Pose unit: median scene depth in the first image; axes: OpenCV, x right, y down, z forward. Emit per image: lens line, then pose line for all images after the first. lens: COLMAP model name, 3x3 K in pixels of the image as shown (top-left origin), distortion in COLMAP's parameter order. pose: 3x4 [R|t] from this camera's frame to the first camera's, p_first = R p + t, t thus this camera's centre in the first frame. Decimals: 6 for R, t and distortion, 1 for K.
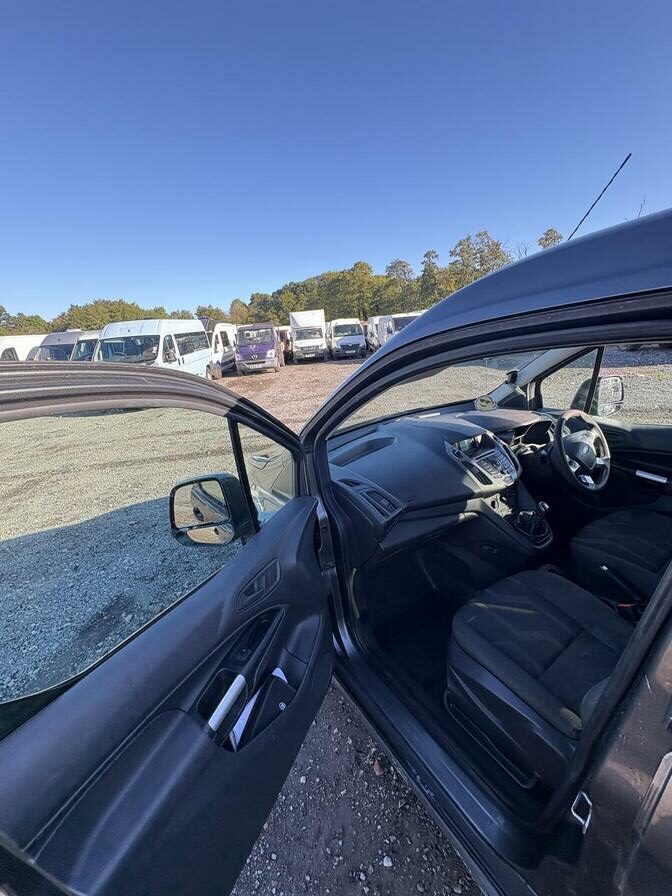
lens RADIAL K [[354.1, 0, 334.8], [0, 354.1, 448.2], [0, 0, 1]] dist [0.000203, -0.000101]
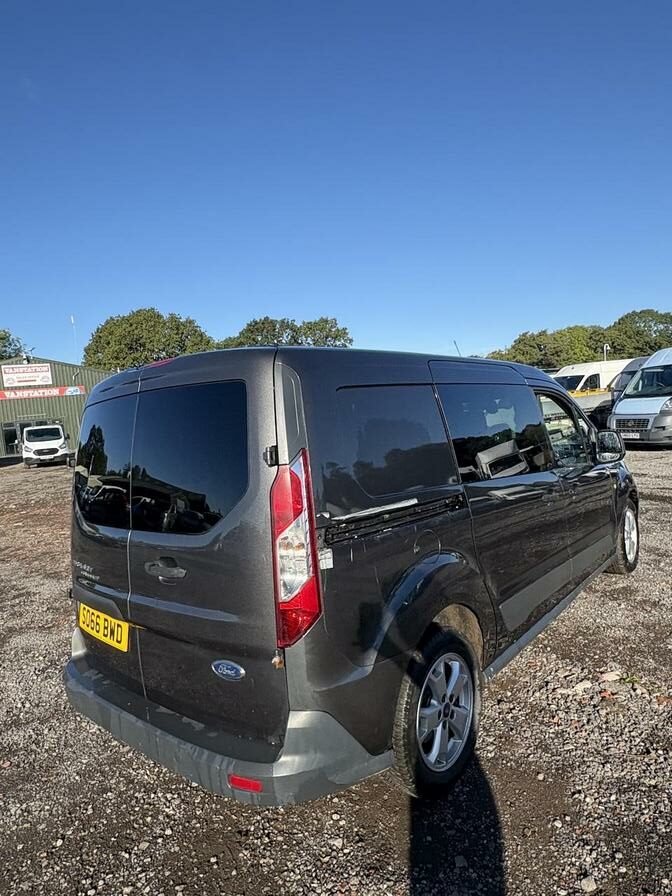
lens RADIAL K [[550.1, 0, 334.6], [0, 550.1, 452.0], [0, 0, 1]] dist [0.004870, -0.000035]
pose [[0.287310, 0.133827, -0.948443, 0.224434], [-0.242237, 0.968155, 0.063228, -0.001938], [0.926701, 0.211582, 0.310578, -0.047574]]
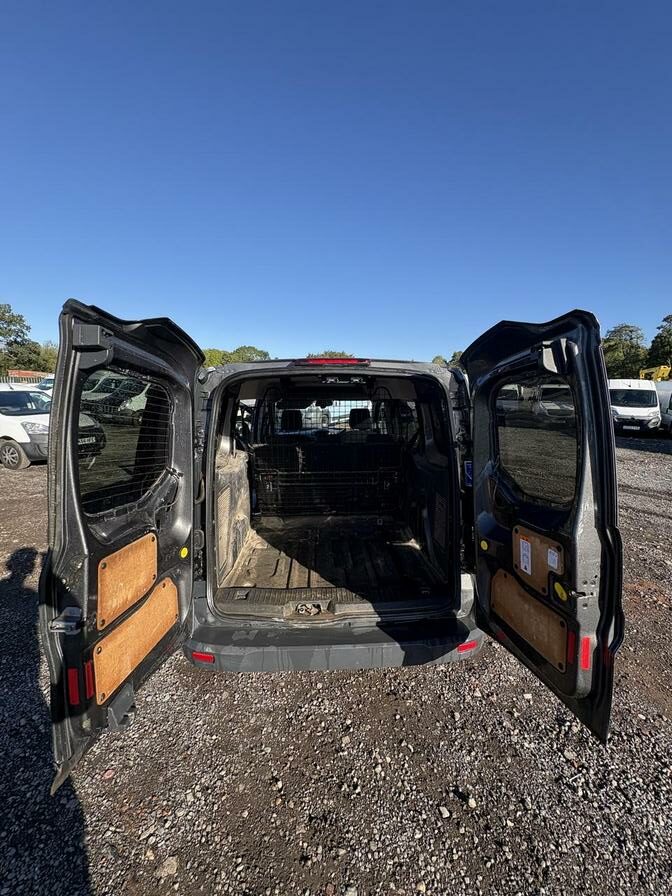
lens RADIAL K [[354.1, 0, 336.8], [0, 354.1, 448.6], [0, 0, 1]] dist [0.000203, -0.000101]
pose [[0.857547, 0.176907, -0.483029, 0.153356], [-0.242142, 0.967289, -0.075622, 0.023556], [0.453850, 0.181810, 0.872333, -0.120813]]
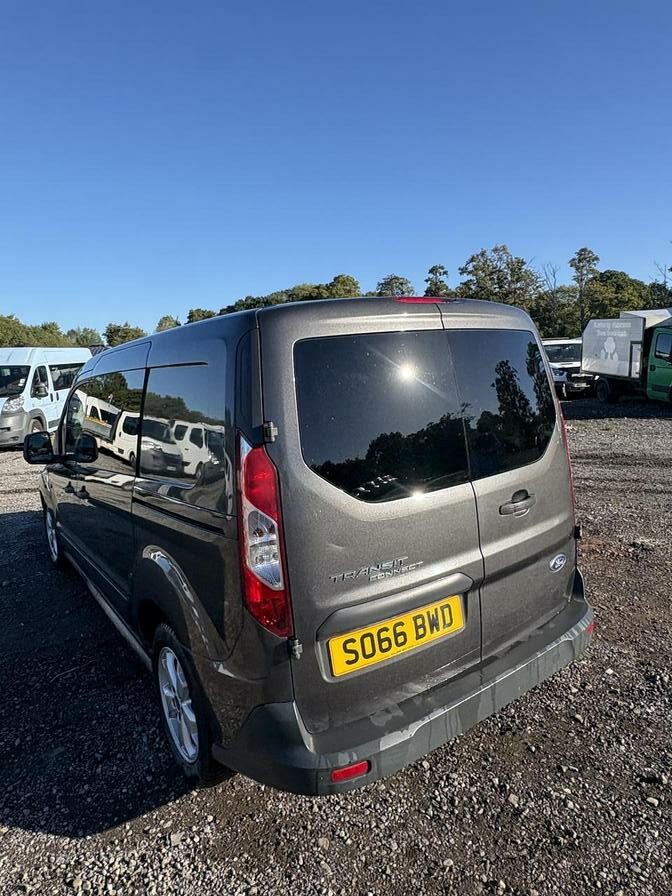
lens RADIAL K [[550.1, 0, 339.0], [0, 550.1, 446.1], [0, 0, 1]] dist [0.004870, -0.000035]
pose [[0.998549, 0.029317, 0.045169, 0.088761], [-0.021008, 0.984427, -0.174536, 0.039393], [-0.049582, 0.173334, 0.983614, -0.140611]]
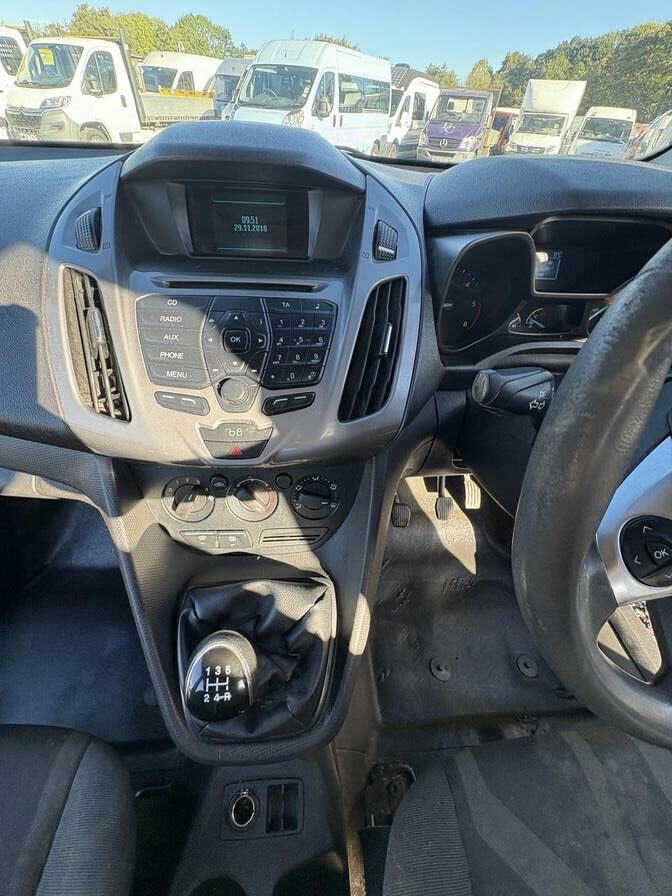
lens RADIAL K [[354.1, 0, 337.0], [0, 354.1, 445.8], [0, 0, 1]] dist [0.000203, -0.000101]
pose [[0.857246, 0.439846, -0.267703, 0.043277], [-0.289175, 0.841426, 0.456487, -0.000905], [0.426036, -0.313909, 0.848501, 0.062515]]
